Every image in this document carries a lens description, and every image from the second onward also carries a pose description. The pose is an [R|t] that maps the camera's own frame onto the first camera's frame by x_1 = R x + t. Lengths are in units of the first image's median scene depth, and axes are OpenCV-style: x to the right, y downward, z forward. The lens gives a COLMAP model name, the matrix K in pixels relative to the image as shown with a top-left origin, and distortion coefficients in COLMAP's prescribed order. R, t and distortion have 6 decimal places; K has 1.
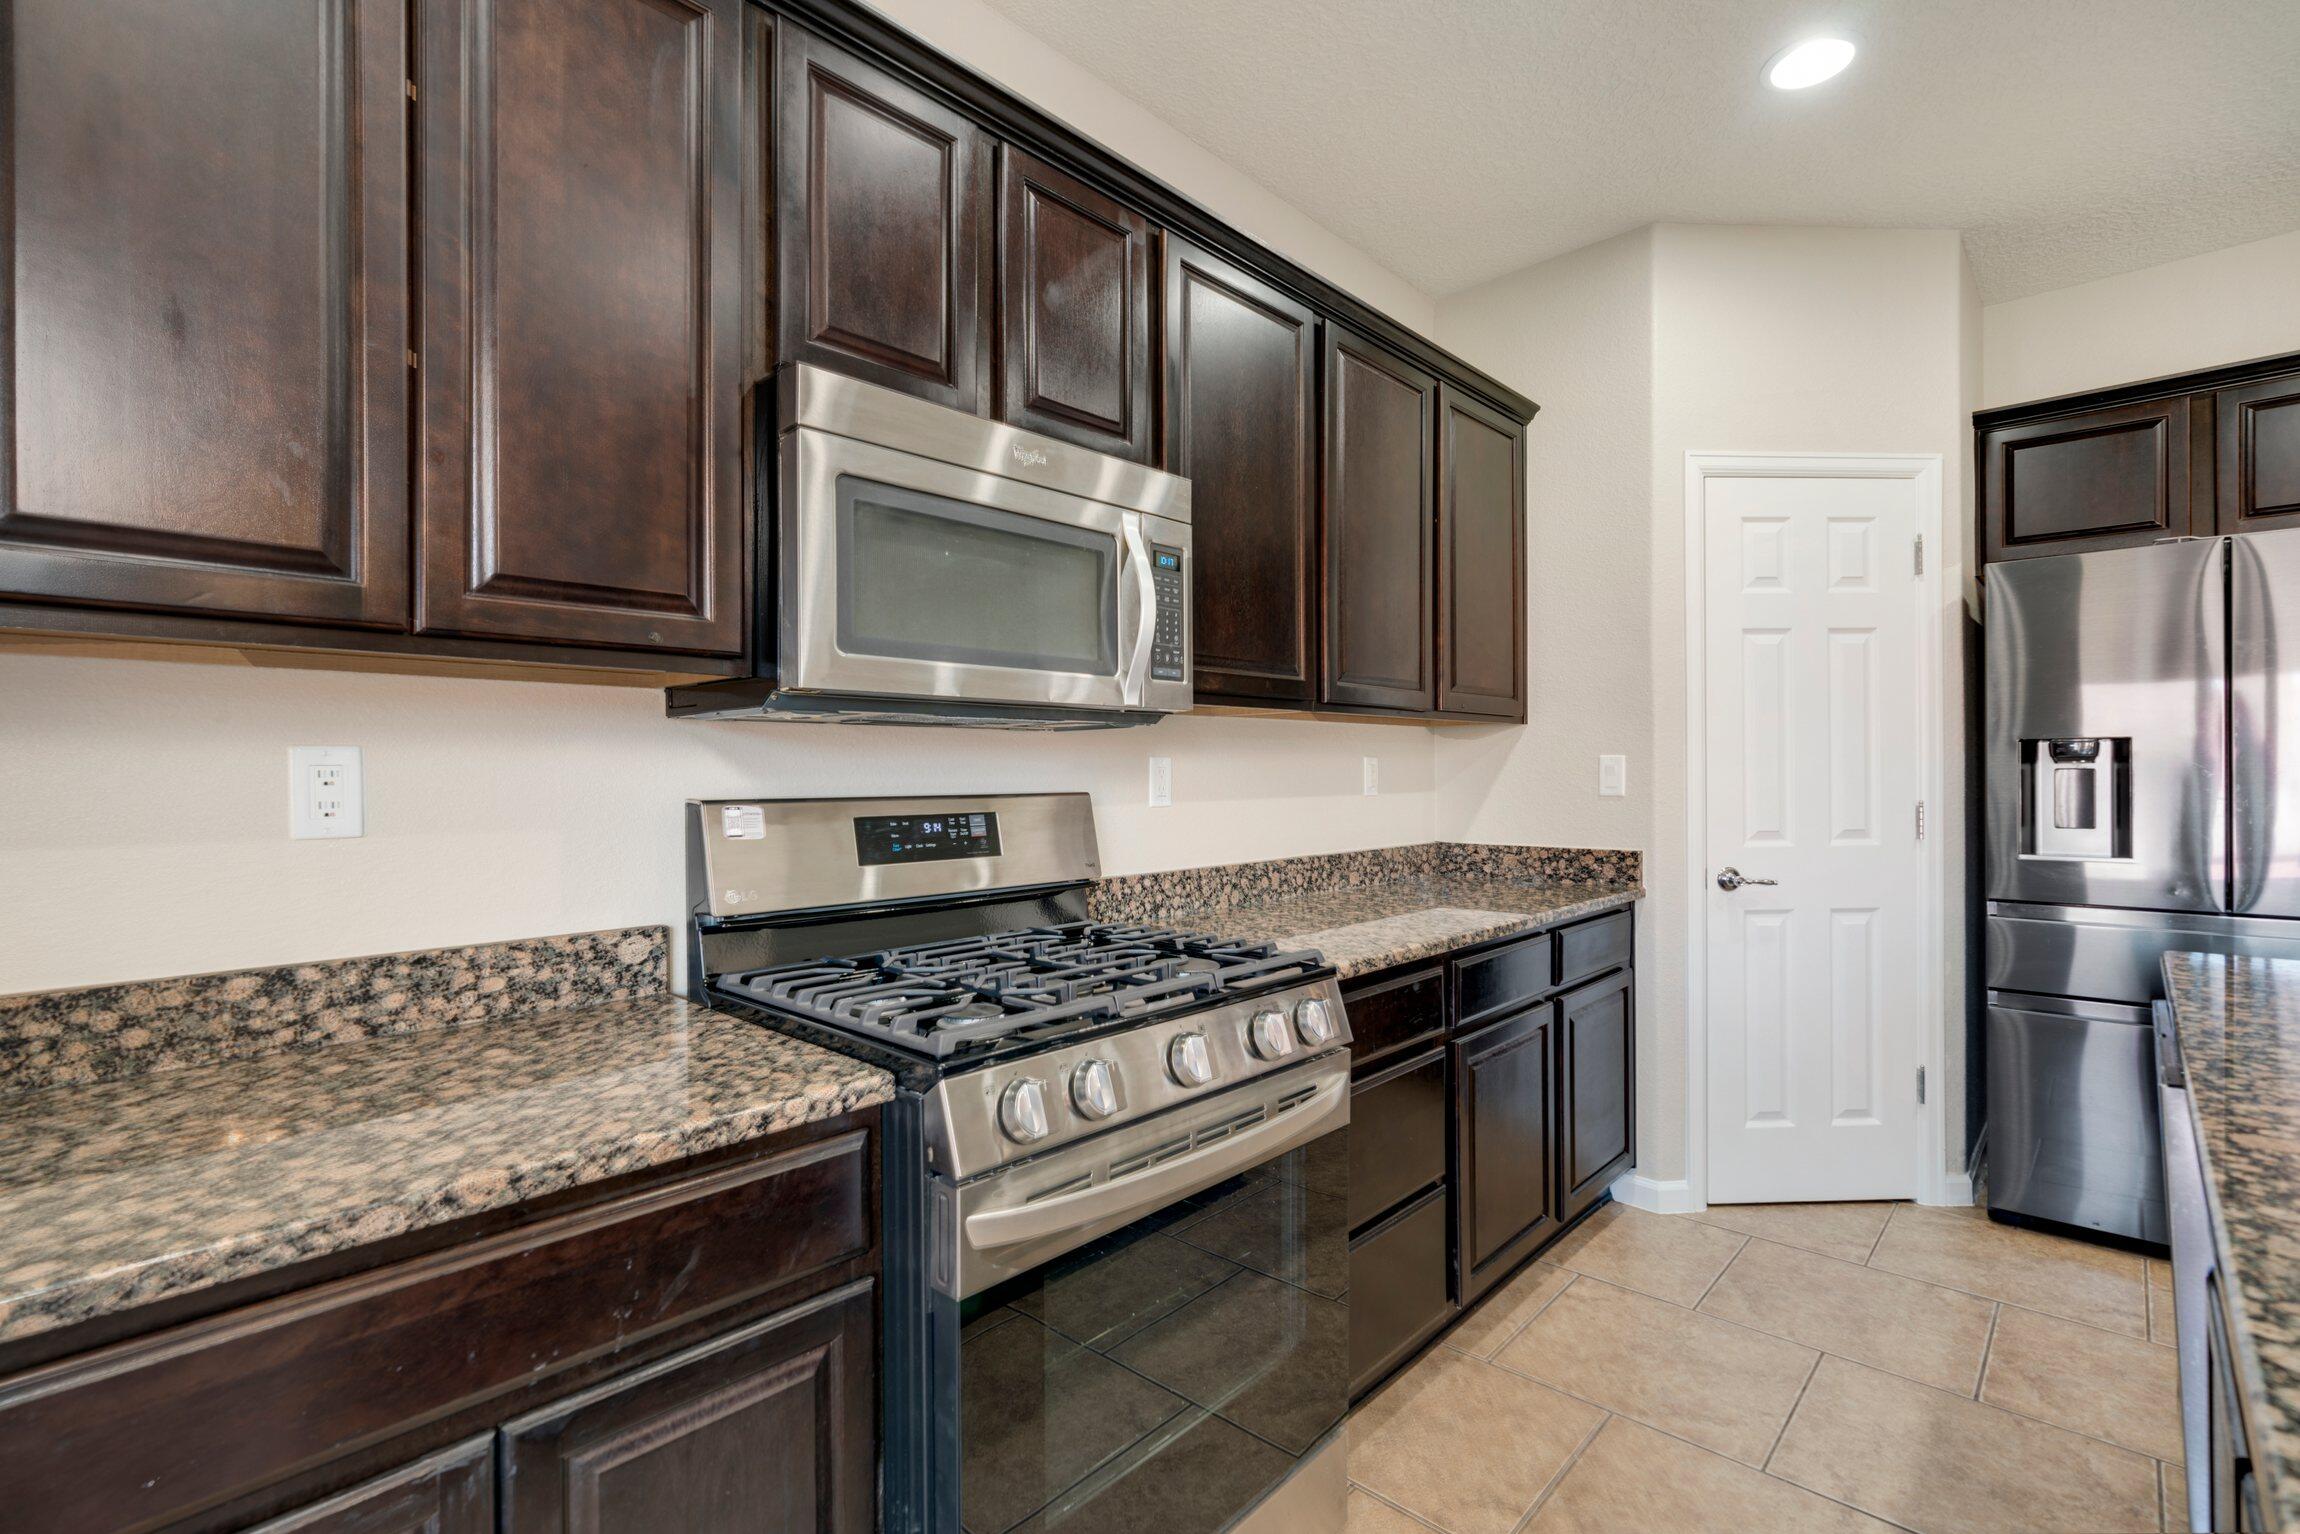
lens RADIAL K [[1058.3, 0, 1121.0], [0, 1058.3, 776.2], [0, 0, 1]] dist [-0.011815, 0.003310]
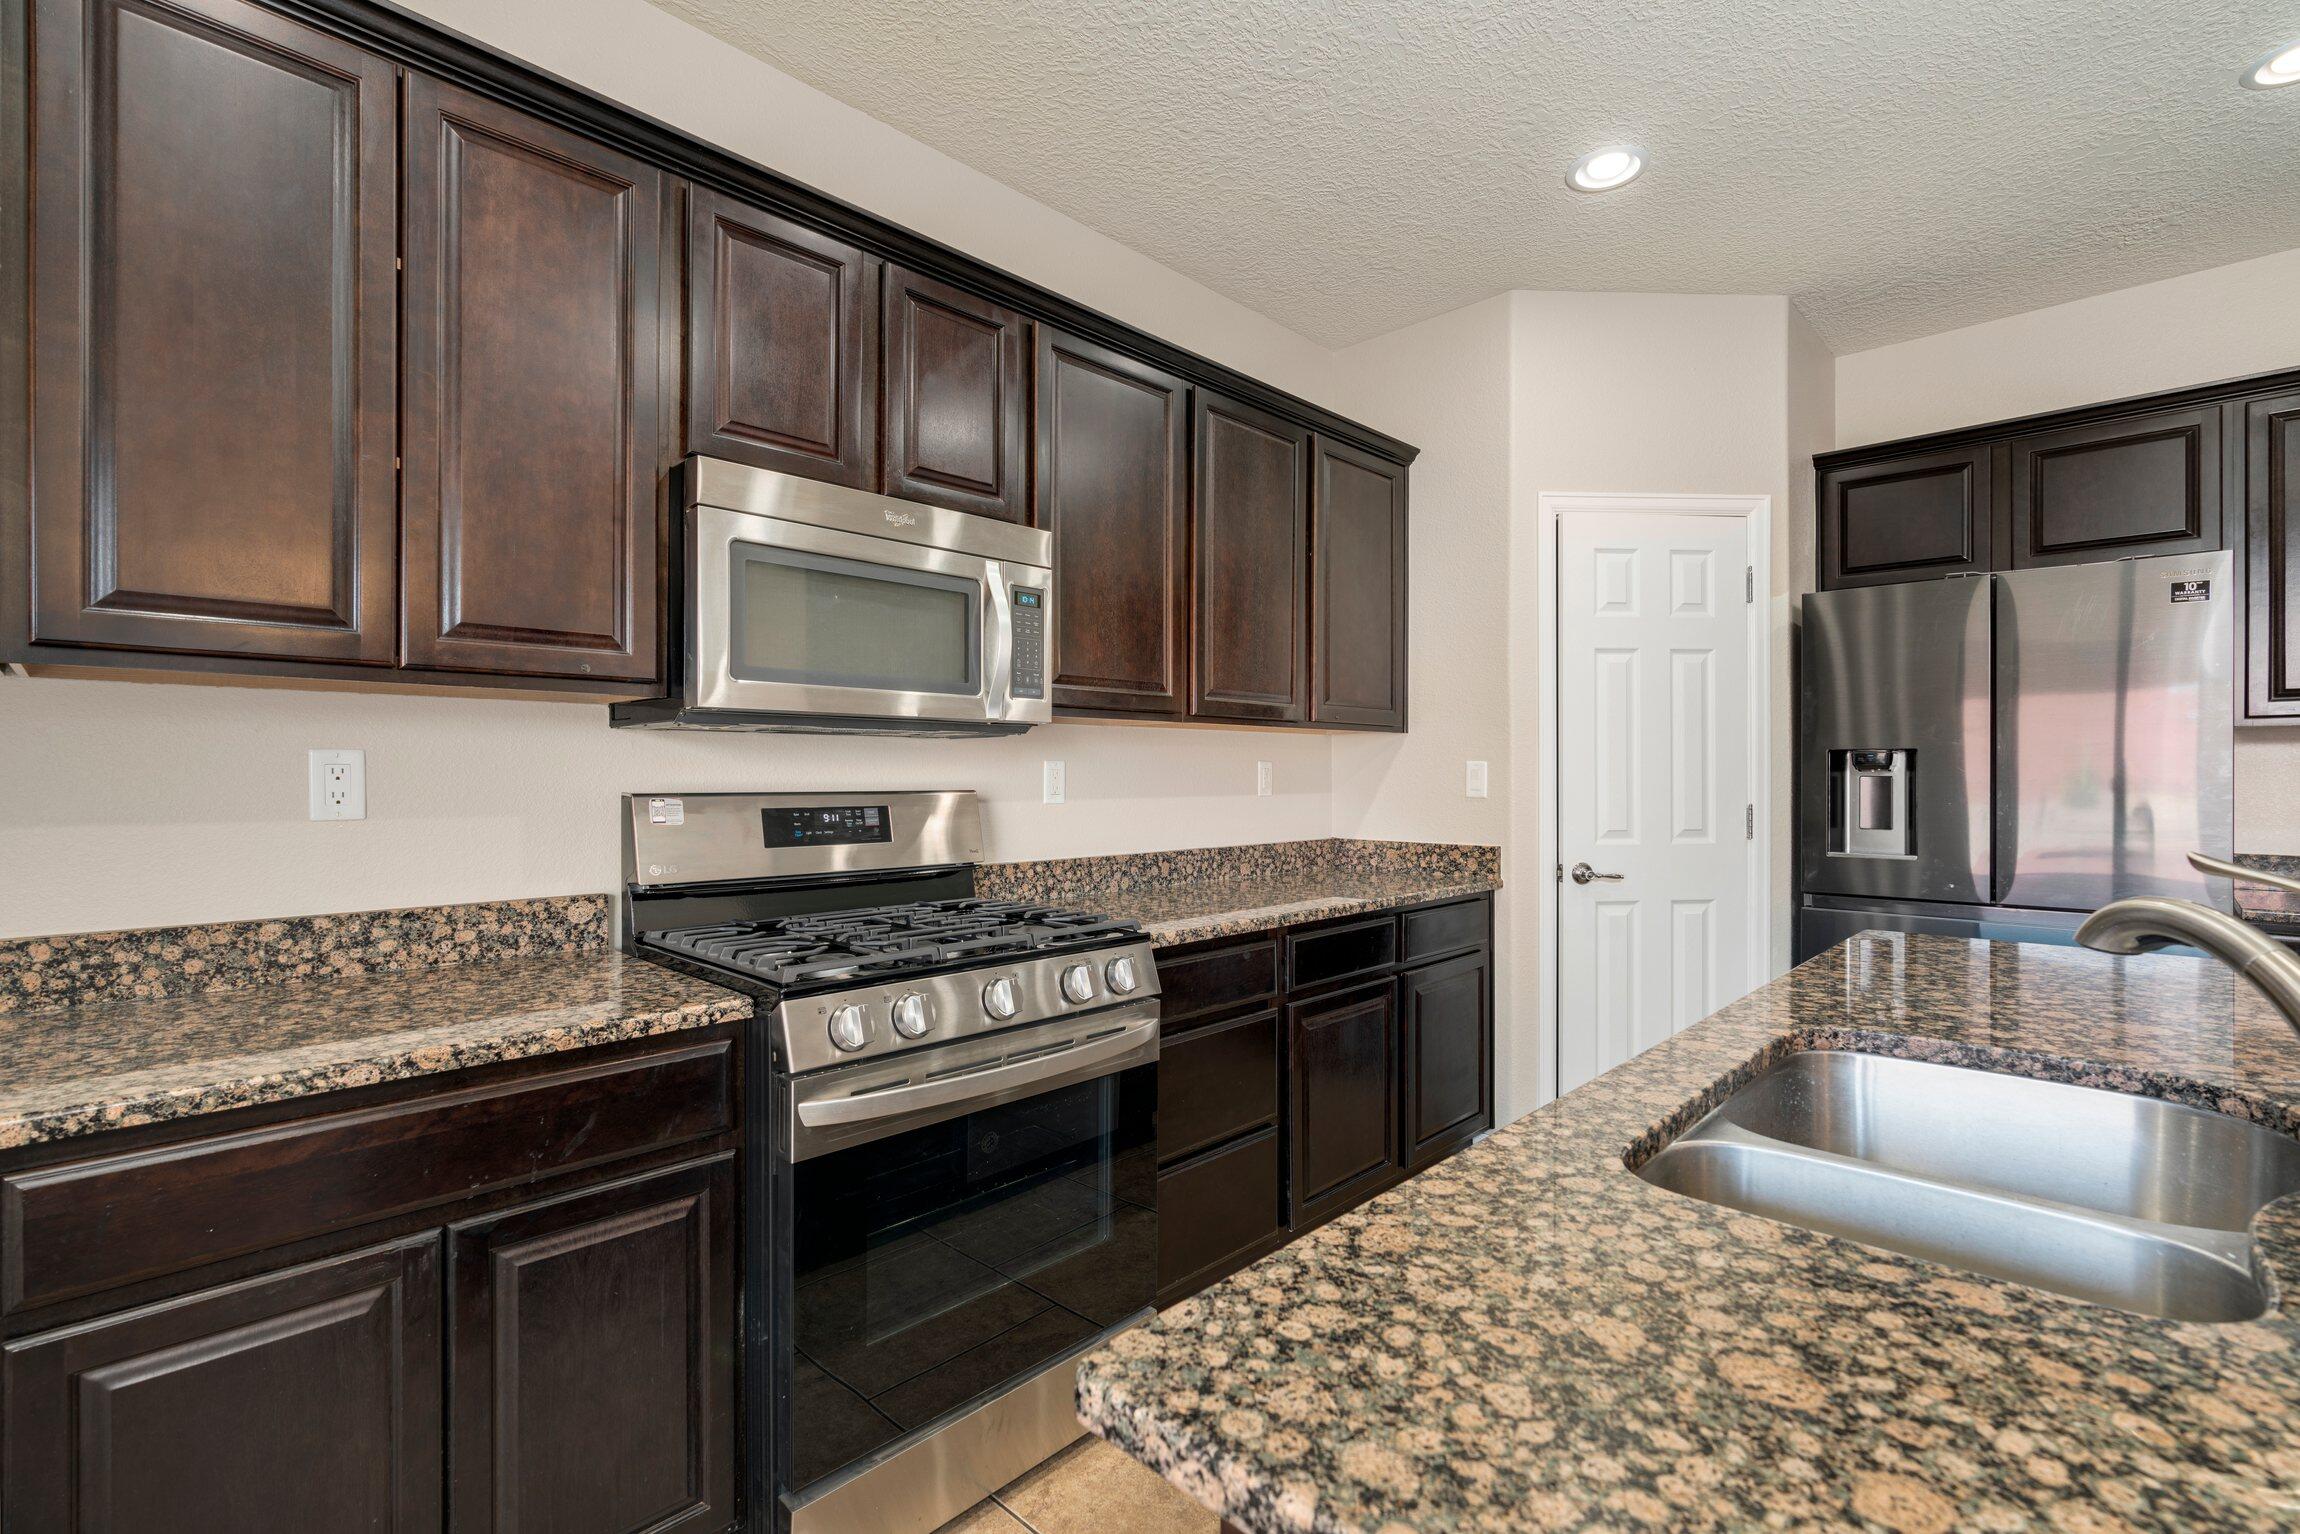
lens RADIAL K [[1058.3, 0, 1127.5], [0, 1058.3, 777.9], [0, 0, 1]] dist [-0.011815, 0.003310]
pose [[0.999857, 0.006769, -0.015507, 0.203792], [-0.006756, 0.999977, 0.000915, -0.001442], [0.015513, -0.000810, 0.999879, -0.241065]]
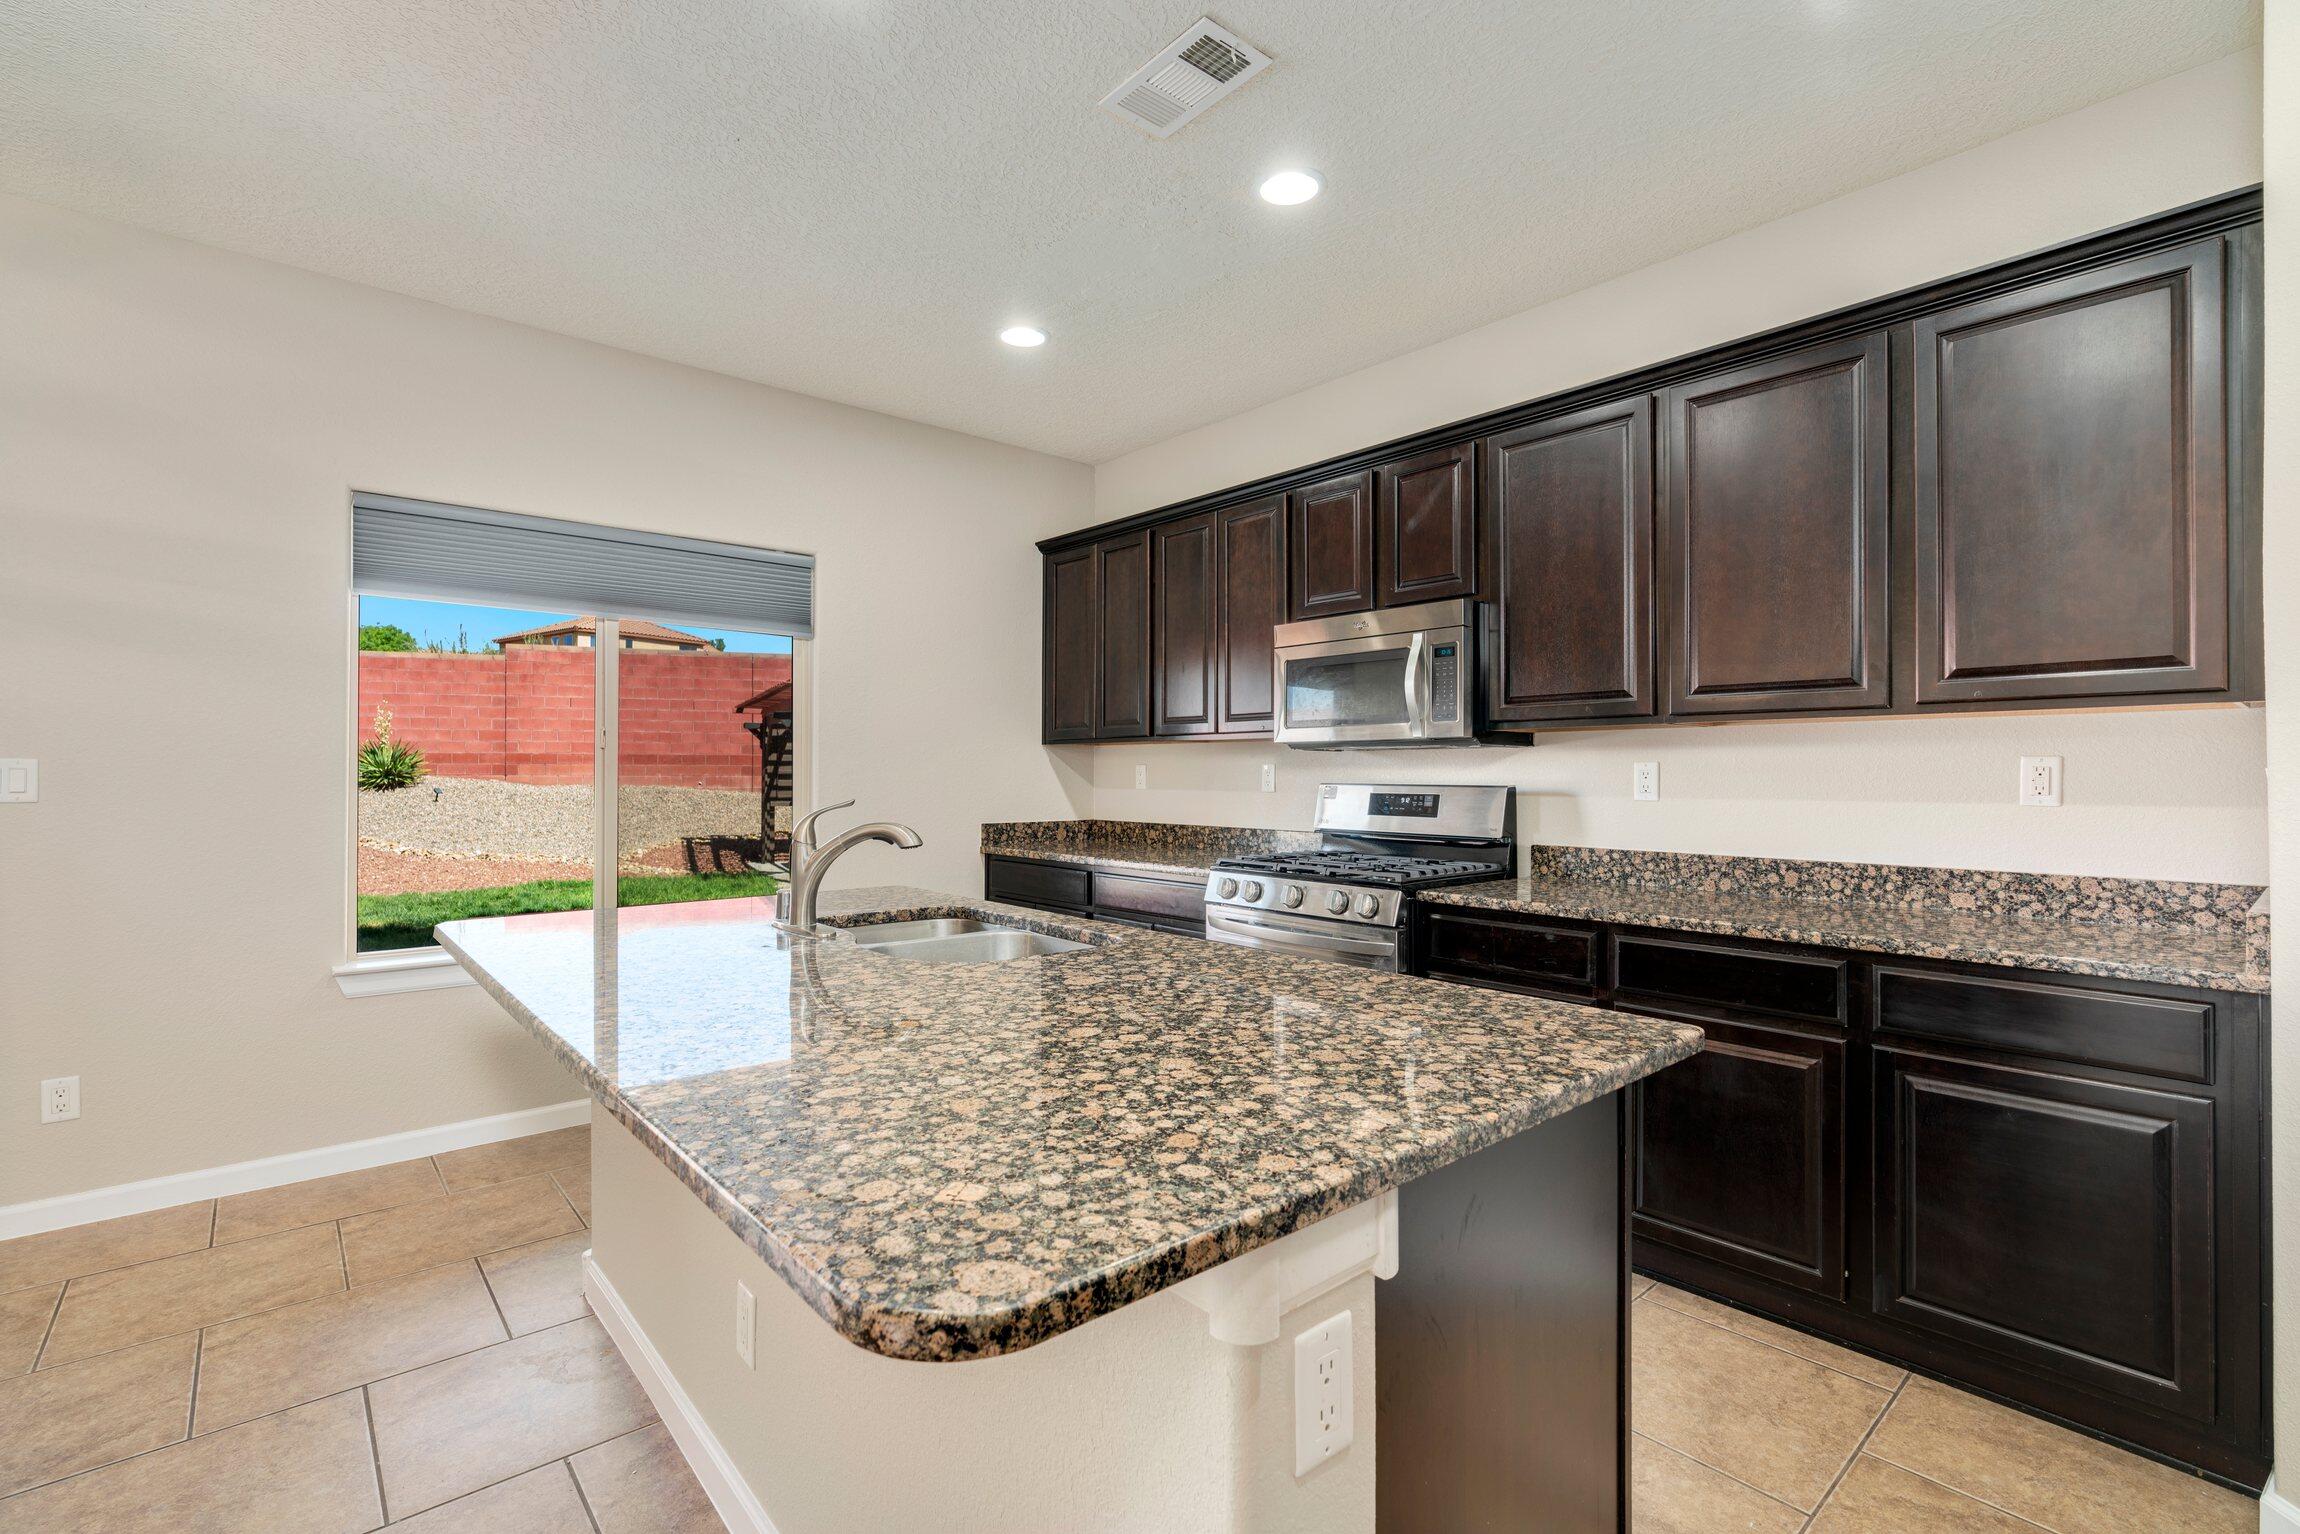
lens RADIAL K [[1058.3, 0, 1135.7], [0, 1058.3, 767.1], [0, 0, 1]] dist [-0.011815, 0.003310]
pose [[-0.125422, -0.001474, -0.992102, 2.092090], [-0.005777, 0.999983, -0.000755, -0.011566], [0.992087, 0.005637, -0.125428, 0.820378]]
